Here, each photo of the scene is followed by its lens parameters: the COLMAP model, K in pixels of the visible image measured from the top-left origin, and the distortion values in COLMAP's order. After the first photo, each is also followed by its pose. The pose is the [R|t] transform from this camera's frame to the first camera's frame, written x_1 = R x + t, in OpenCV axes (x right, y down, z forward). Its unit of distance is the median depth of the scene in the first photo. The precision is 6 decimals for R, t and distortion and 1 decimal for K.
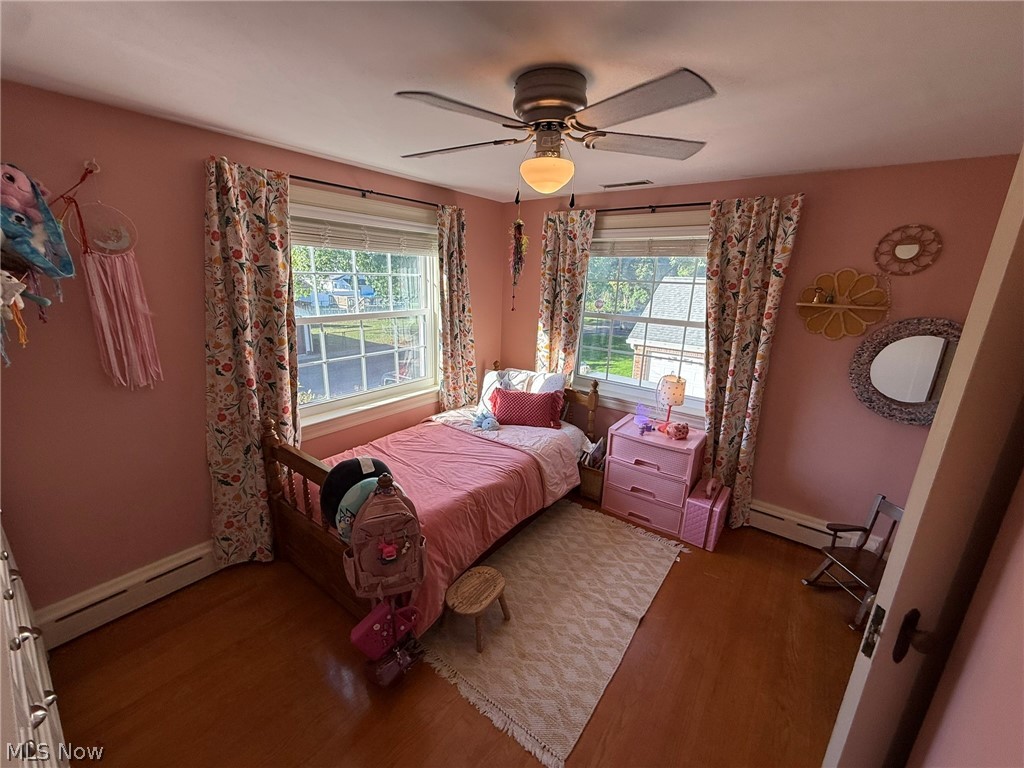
lens RADIAL K [[406.2, 0, 509.7], [0, 406.2, 382.0], [0, 0, 1]] dist [0.000411, -0.000755]
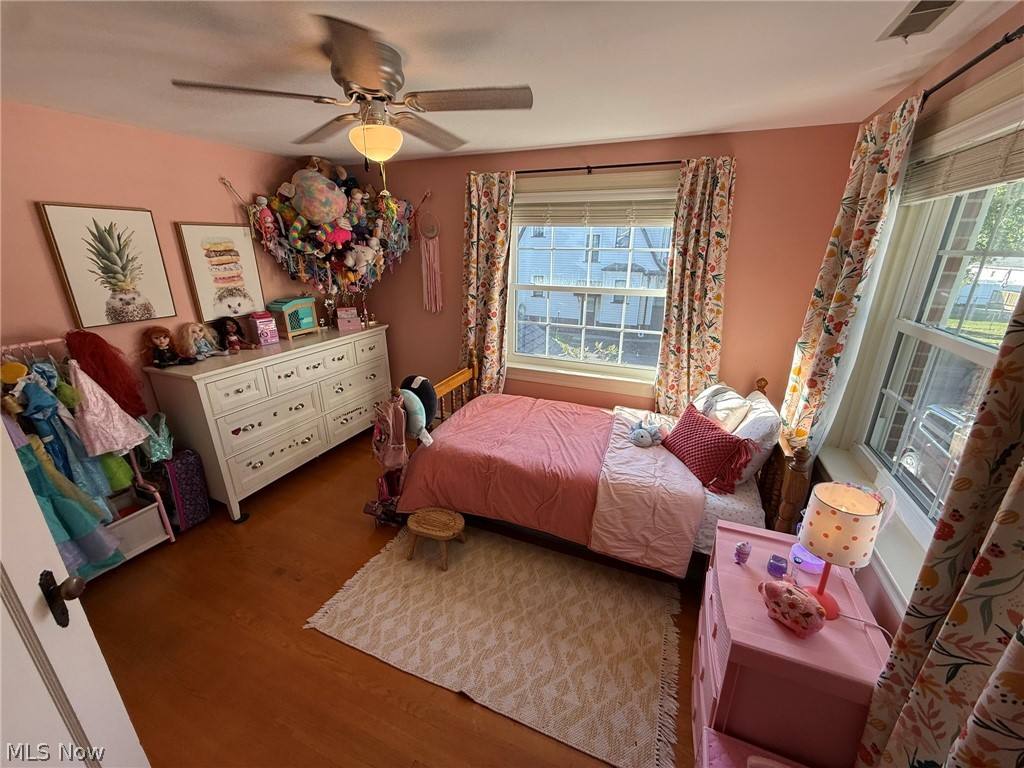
lens RADIAL K [[406.2, 0, 512.4], [0, 406.2, 383.5], [0, 0, 1]] dist [0.000411, -0.000755]
pose [[0.255311, 0.281002, -0.925124, 0.634750], [-0.250023, 0.943477, 0.217577, -0.112958], [0.933973, 0.175753, 0.311137, 0.528667]]
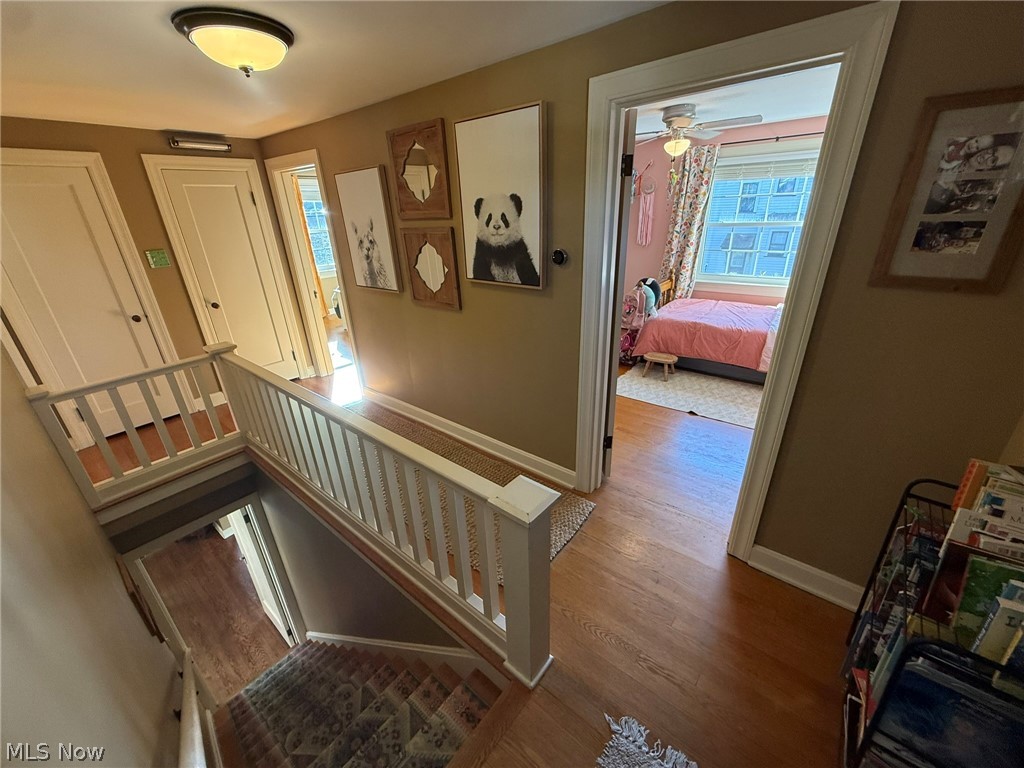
lens RADIAL K [[406.2, 0, 511.1], [0, 406.2, 384.5], [0, 0, 1]] dist [0.000411, -0.000755]
pose [[-0.034983, 0.372364, -0.927427, 1.307561], [-0.219448, 0.902484, 0.370627, 0.025122], [0.974997, 0.216487, 0.050143, 0.124624]]
